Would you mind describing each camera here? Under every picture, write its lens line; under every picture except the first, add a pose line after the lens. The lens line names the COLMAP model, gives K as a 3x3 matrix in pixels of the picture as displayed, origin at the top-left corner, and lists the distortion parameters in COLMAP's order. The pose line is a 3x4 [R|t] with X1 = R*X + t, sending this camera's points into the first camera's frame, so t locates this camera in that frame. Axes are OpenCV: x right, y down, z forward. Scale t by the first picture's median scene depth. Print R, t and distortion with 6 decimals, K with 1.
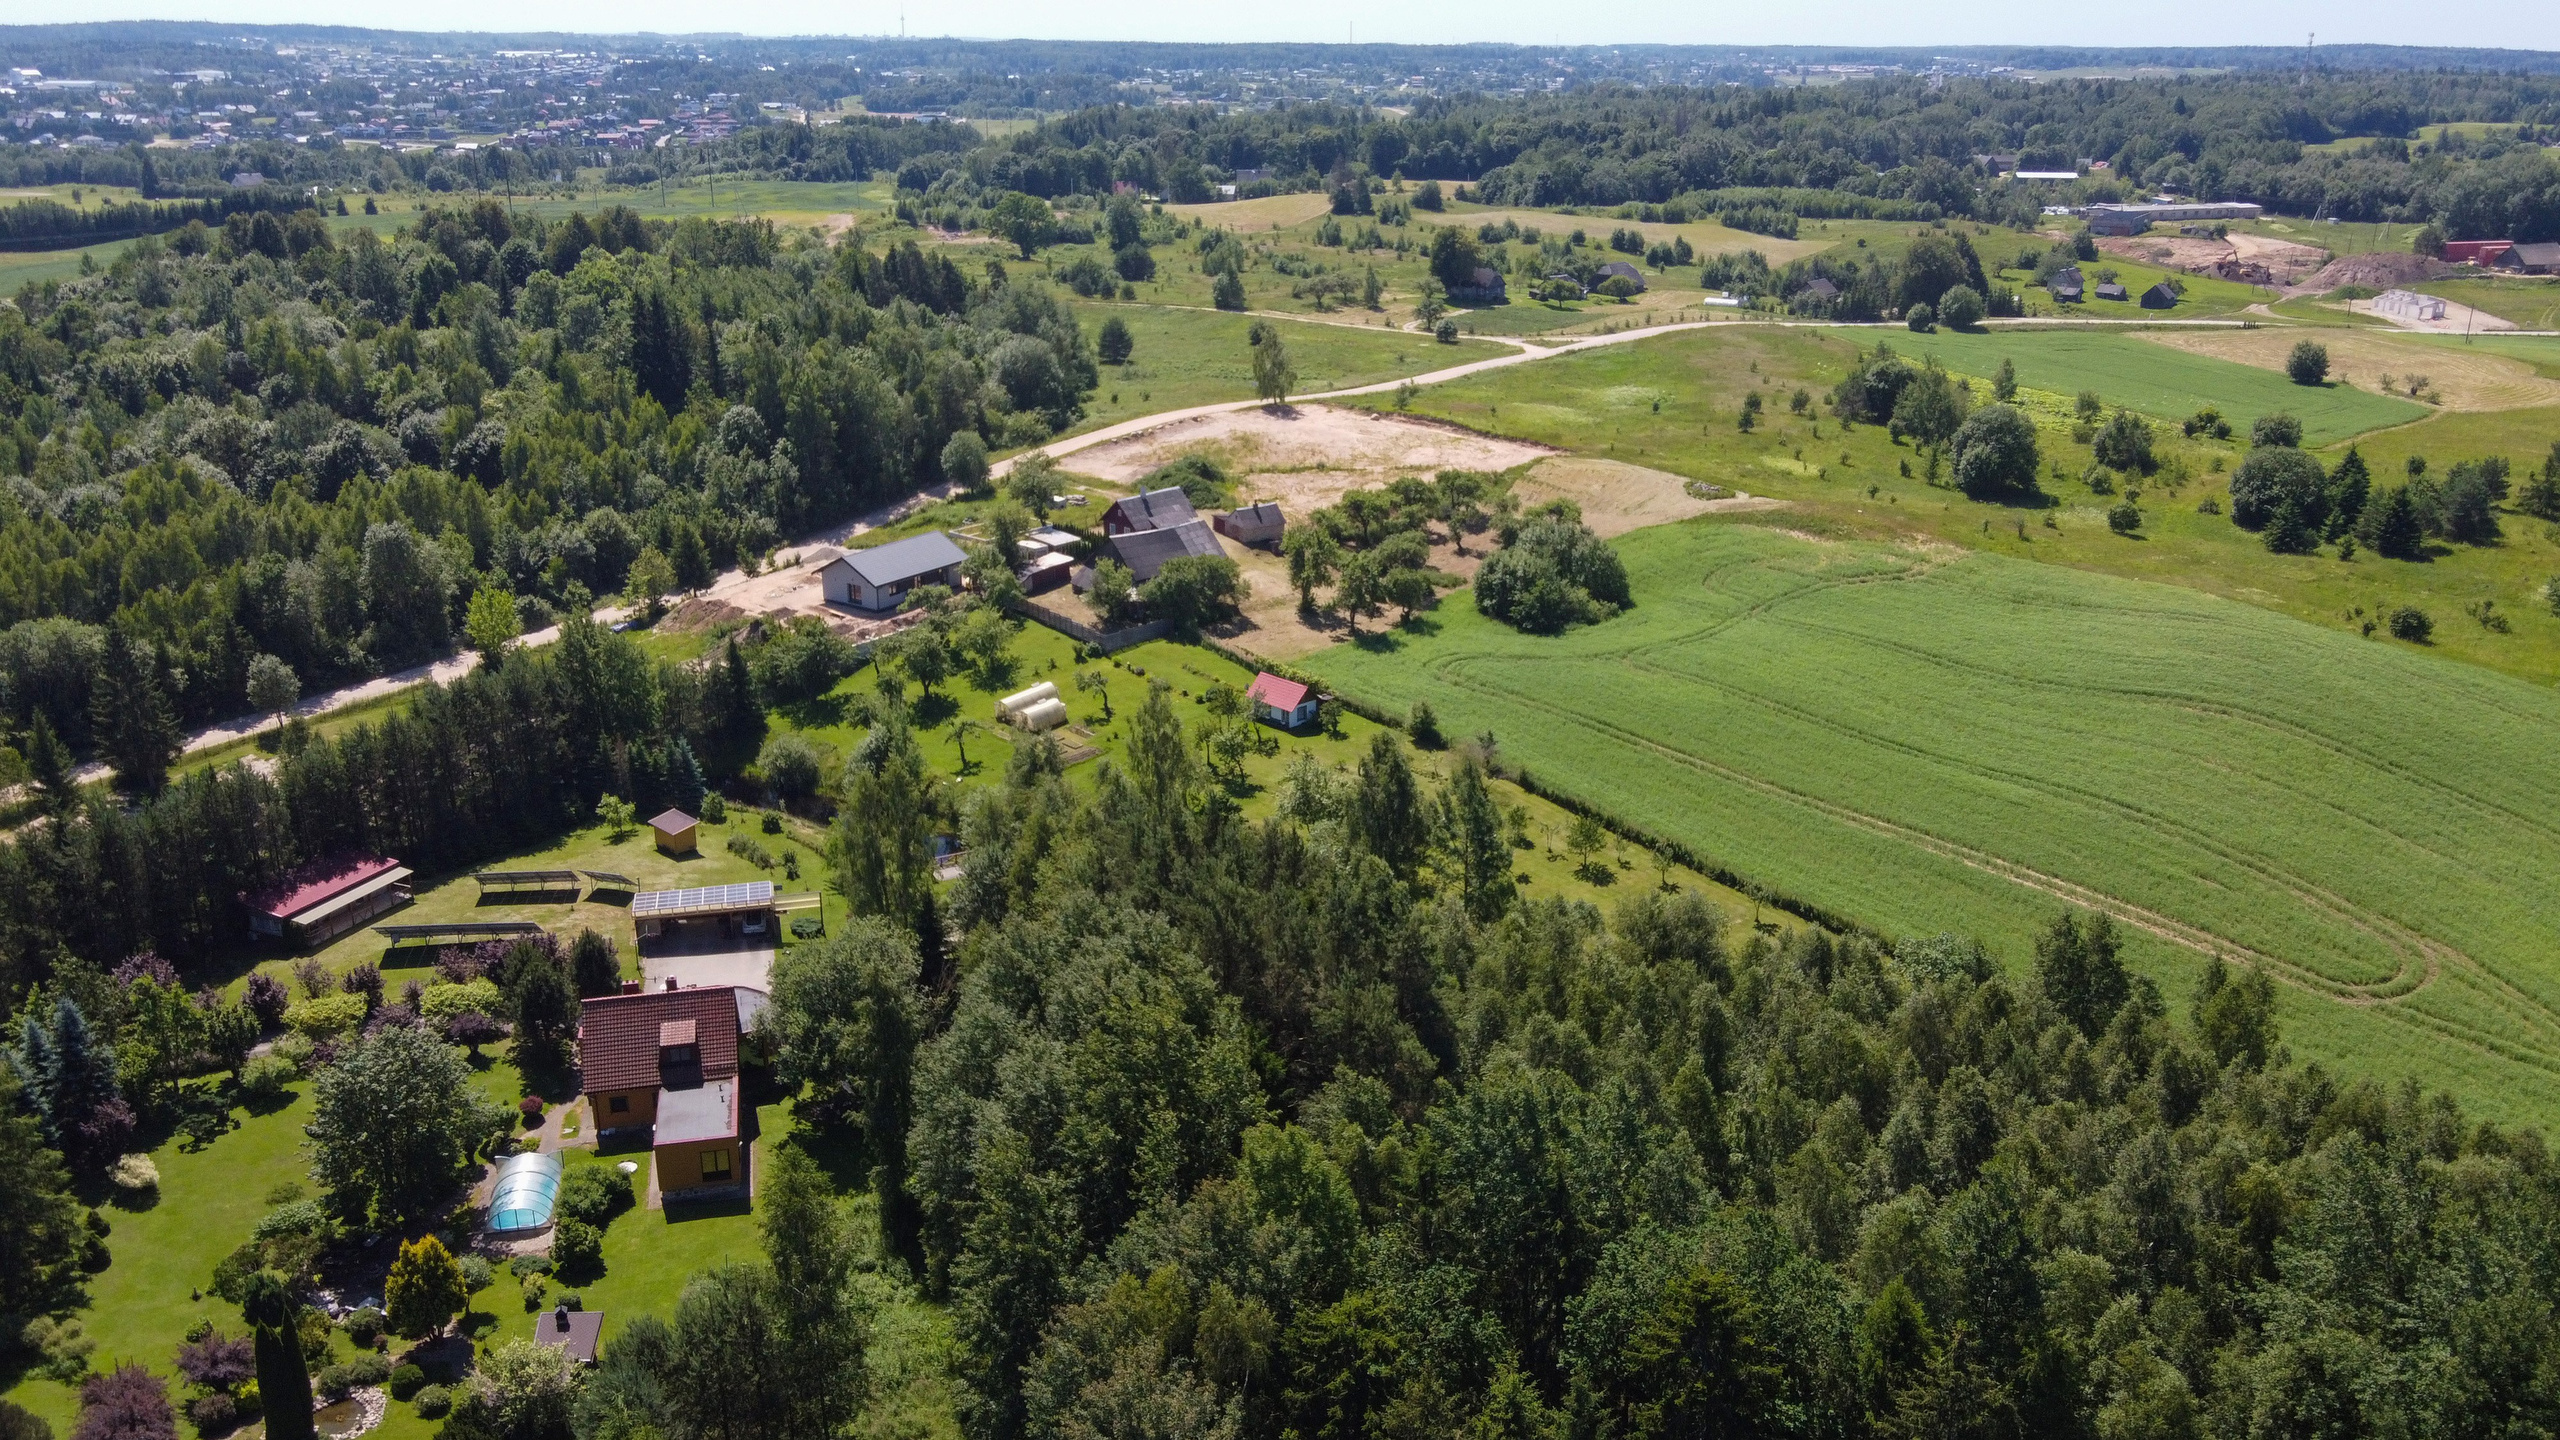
lens RADIAL K [[1978.4, 0, 1280.0], [0, 1978.4, 720.0], [0, 0, 1]] dist [-0.012540, 0.047850]
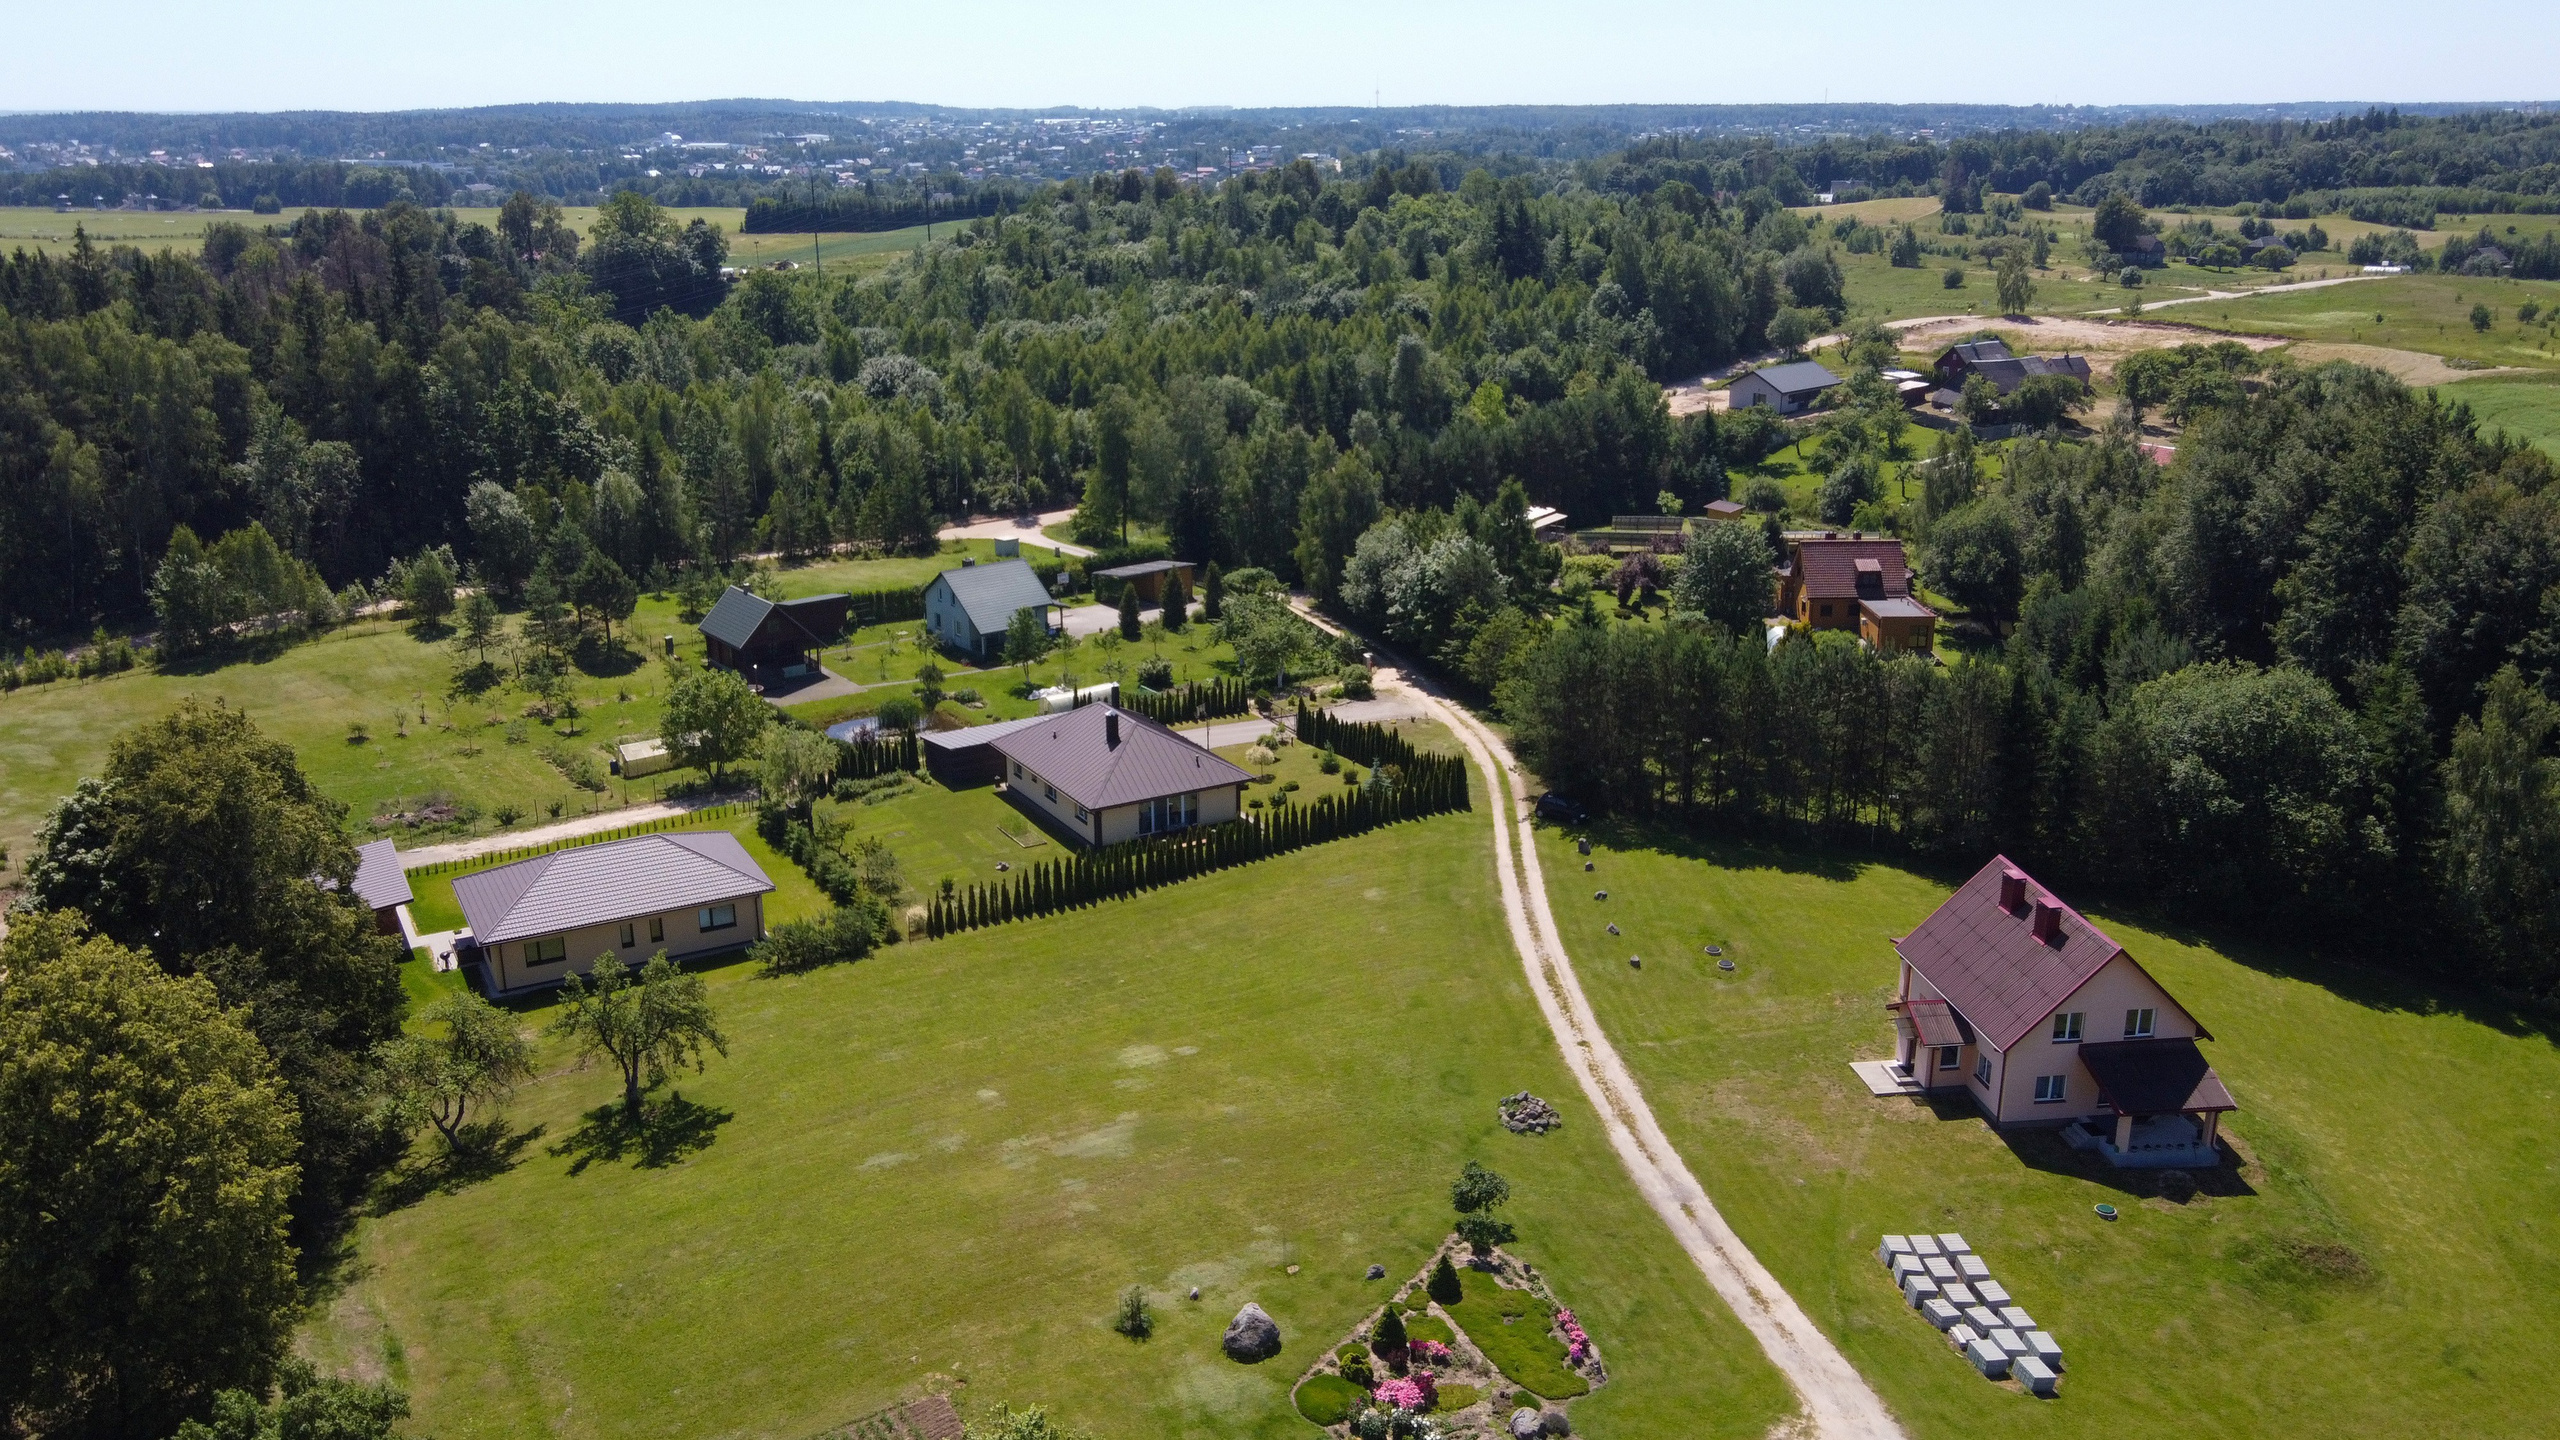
lens RADIAL K [[1978.4, 0, 1280.0], [0, 1978.4, 720.0], [0, 0, 1]] dist [-0.012540, 0.047850]
pose [[0.975635, 0.053536, -0.212767, -0.189532], [-0.060689, 0.997785, -0.027227, 0.155945], [0.210838, 0.039476, 0.976724, -0.236113]]
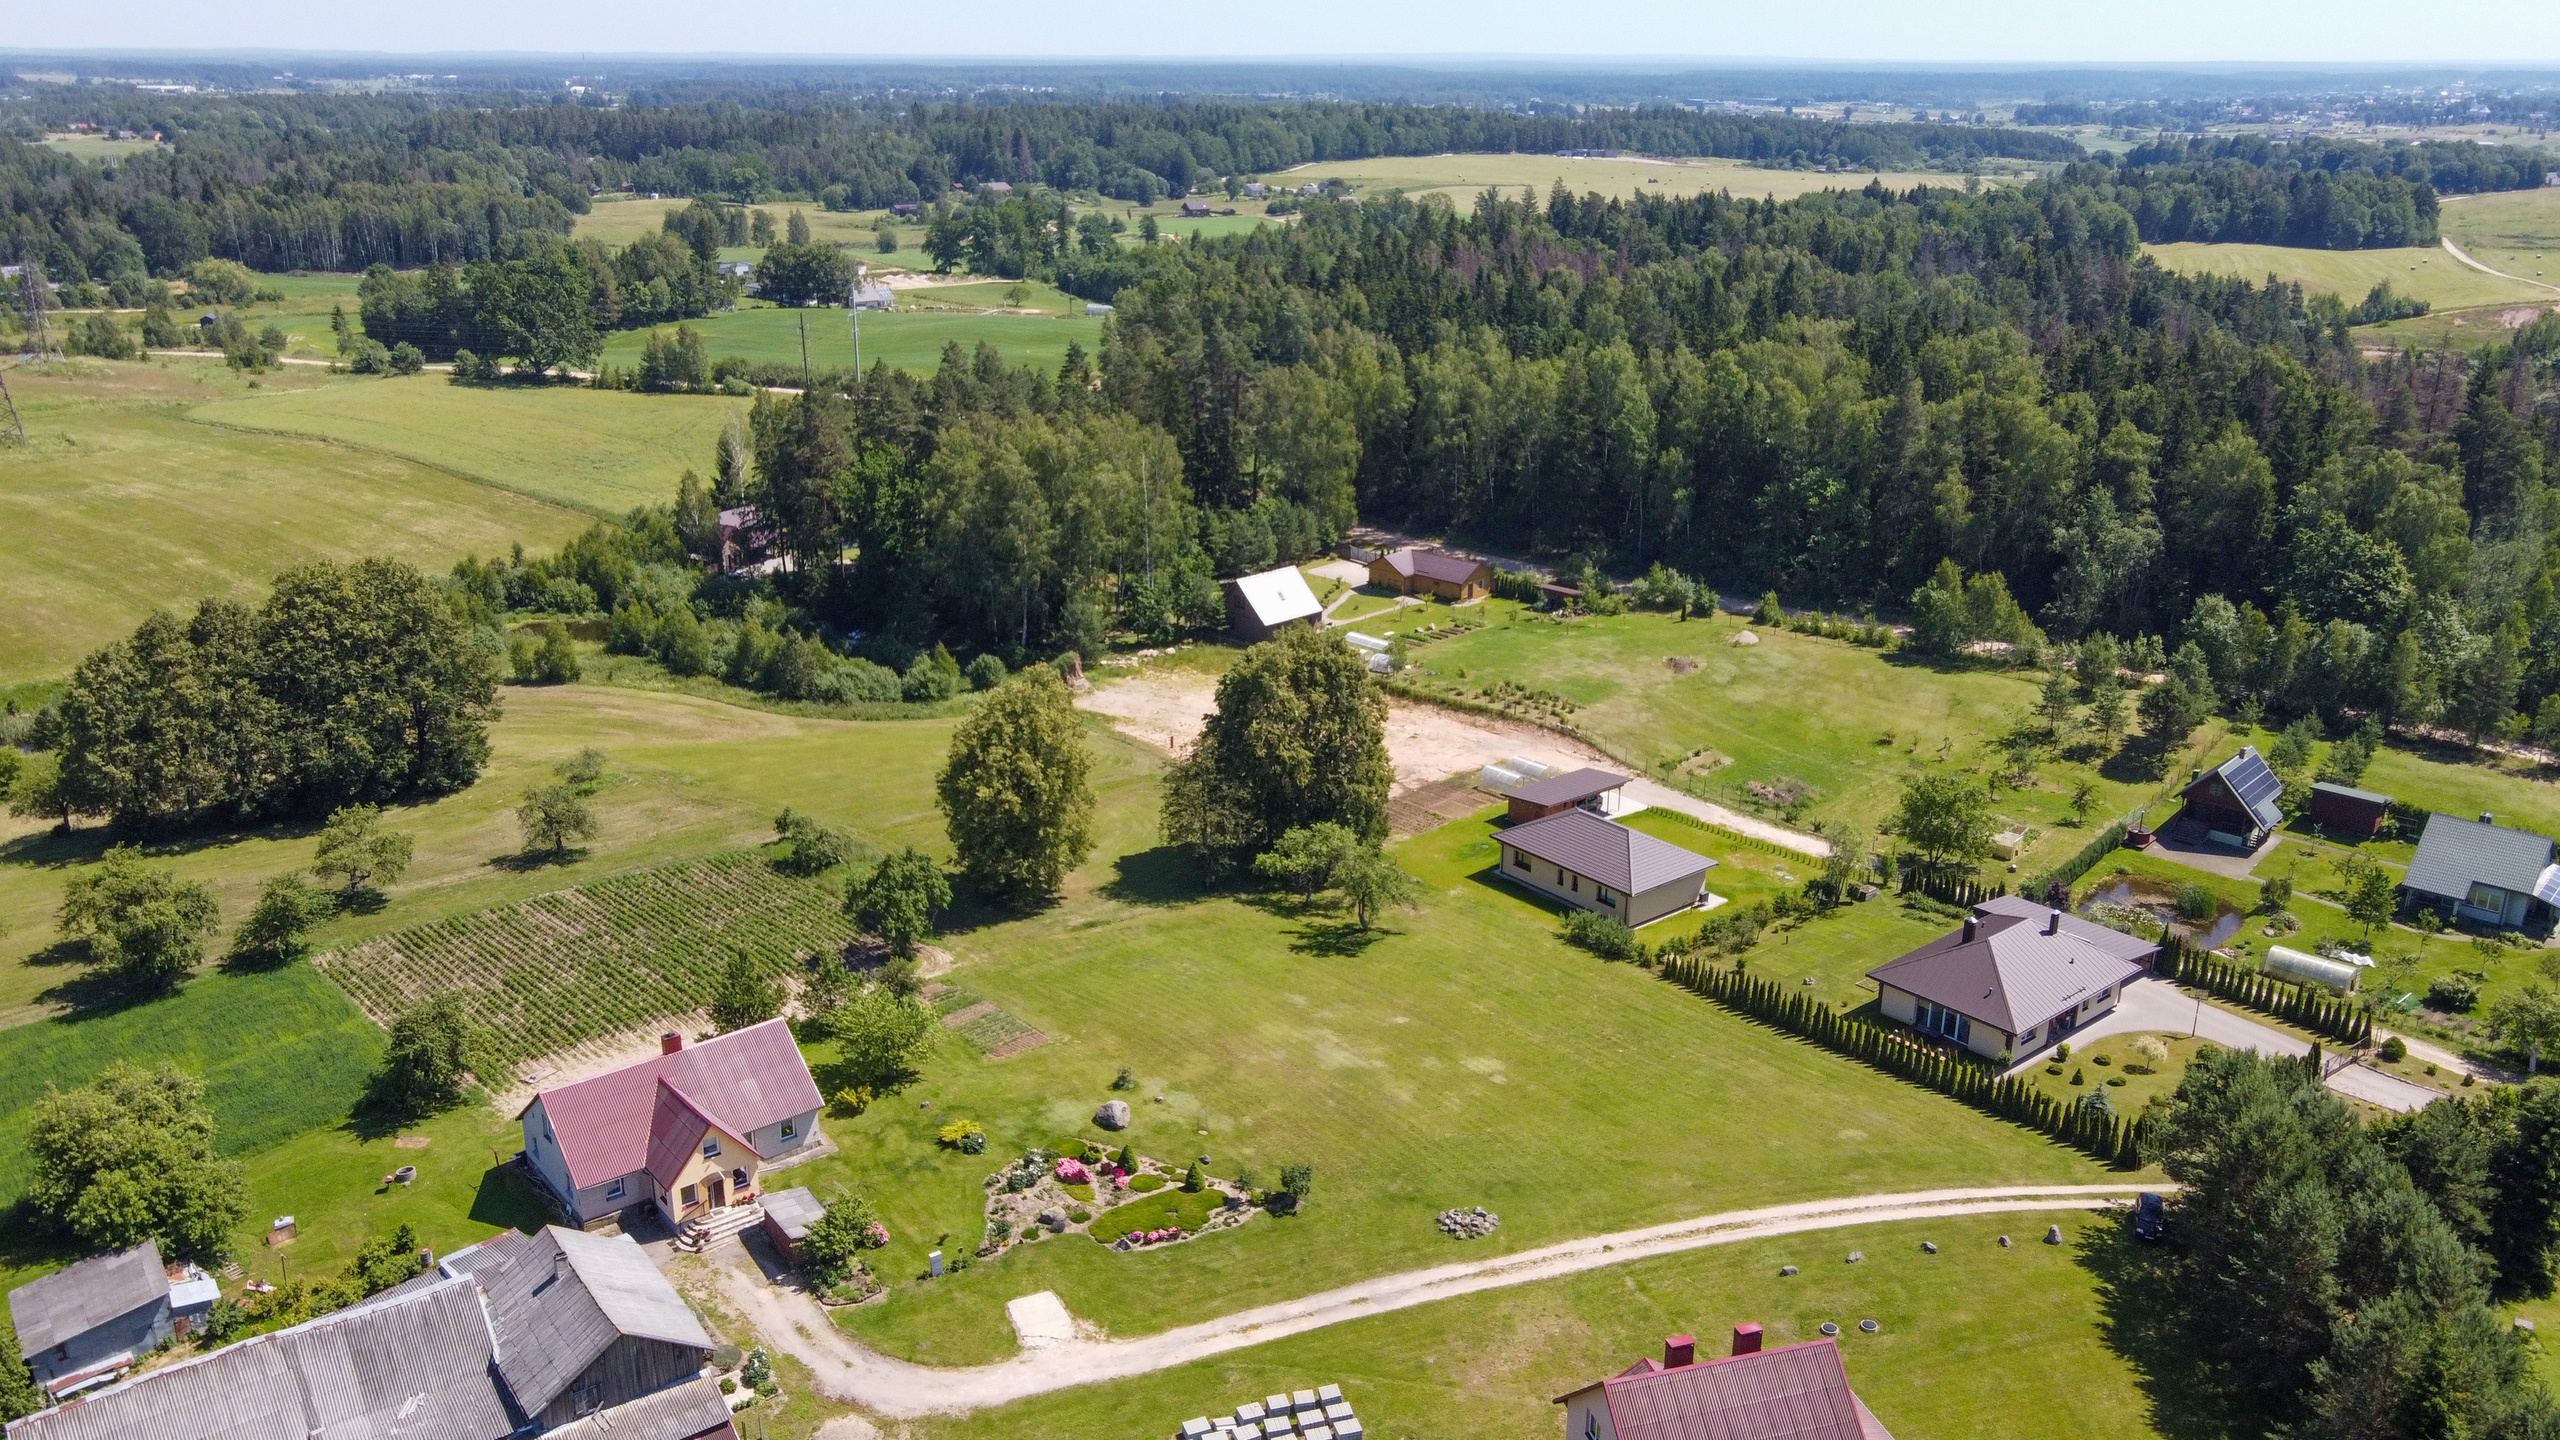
lens RADIAL K [[1978.4, 0, 1280.0], [0, 1978.4, 720.0], [0, 0, 1]] dist [-0.012540, 0.047850]
pose [[-0.055412, 0.313573, -0.947946, 0.138183], [-0.333413, 0.889097, 0.313596, 0.002664], [0.941151, 0.333434, 0.055282, -0.007265]]
